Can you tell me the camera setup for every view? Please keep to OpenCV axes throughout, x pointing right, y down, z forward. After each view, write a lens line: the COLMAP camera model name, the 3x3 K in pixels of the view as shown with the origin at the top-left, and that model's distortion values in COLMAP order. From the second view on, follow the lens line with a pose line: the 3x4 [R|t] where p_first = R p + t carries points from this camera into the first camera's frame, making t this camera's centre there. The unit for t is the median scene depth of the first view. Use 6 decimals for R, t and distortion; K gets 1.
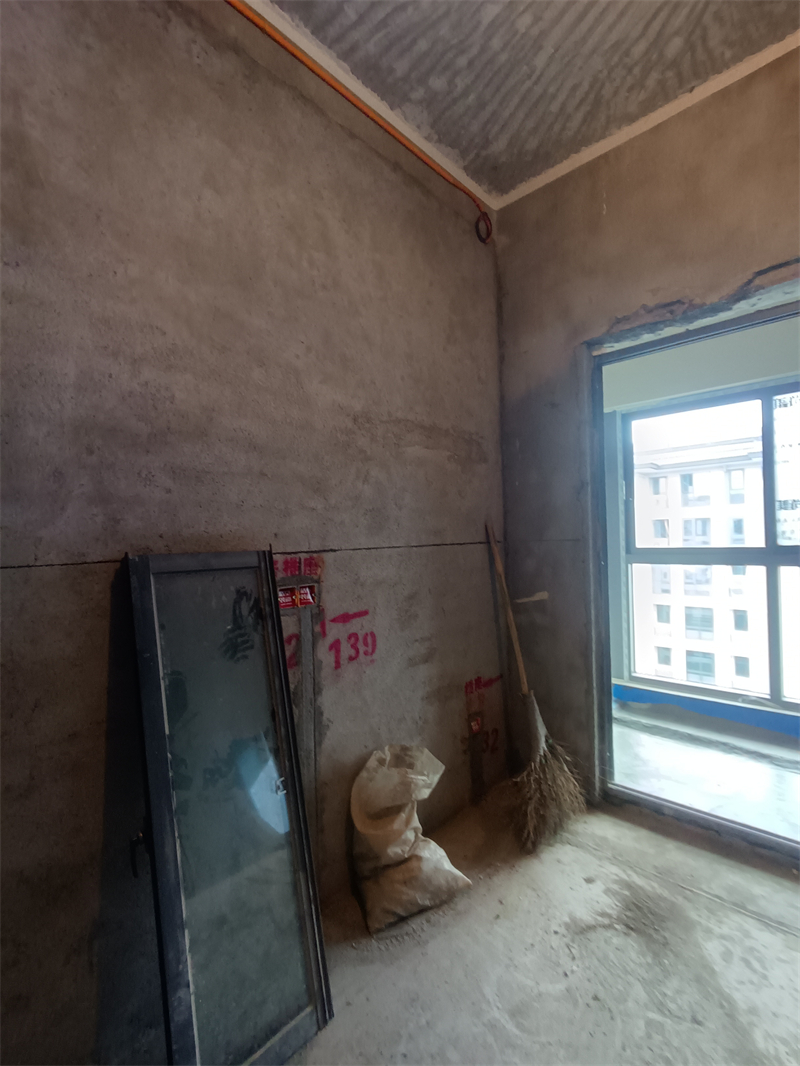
lens RADIAL K [[490.4, 0, 401.4], [0, 490.4, 538.1], [0, 0, 1]] dist [-0.004221, 0.001257]
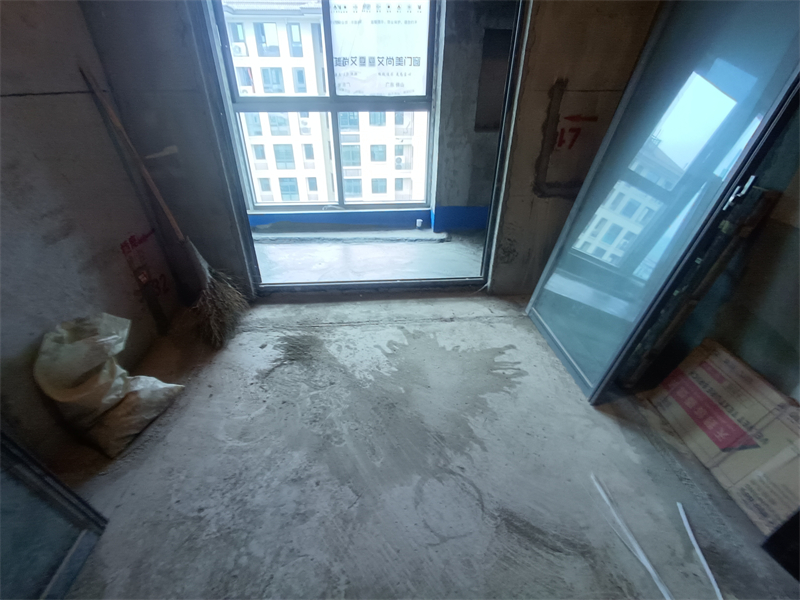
lens RADIAL K [[368.1, 0, 396.1], [0, 368.1, 306.0], [0, 0, 1]] dist [-0.004221, 0.001257]
pose [[0.679086, -0.363461, 0.637760, -0.021524], [-0.017570, 0.860517, 0.509119, -0.008081], [-0.733849, -0.356941, 0.577979, 0.054944]]
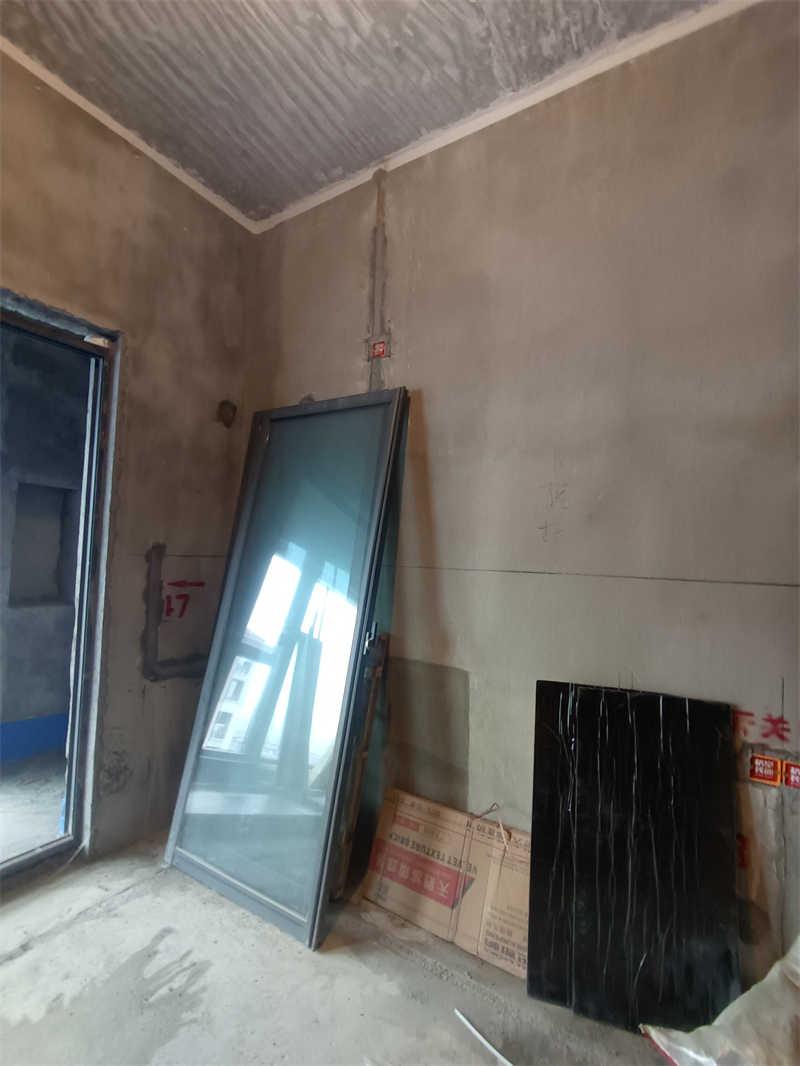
lens RADIAL K [[490.4, 0, 406.8], [0, 490.4, 536.8], [0, 0, 1]] dist [-0.004221, 0.001257]
pose [[-0.198557, 0.057077, 0.978426, -0.085386], [-0.032092, 0.997389, -0.064696, -0.000504], [-0.979564, -0.044245, -0.196207, 0.165694]]
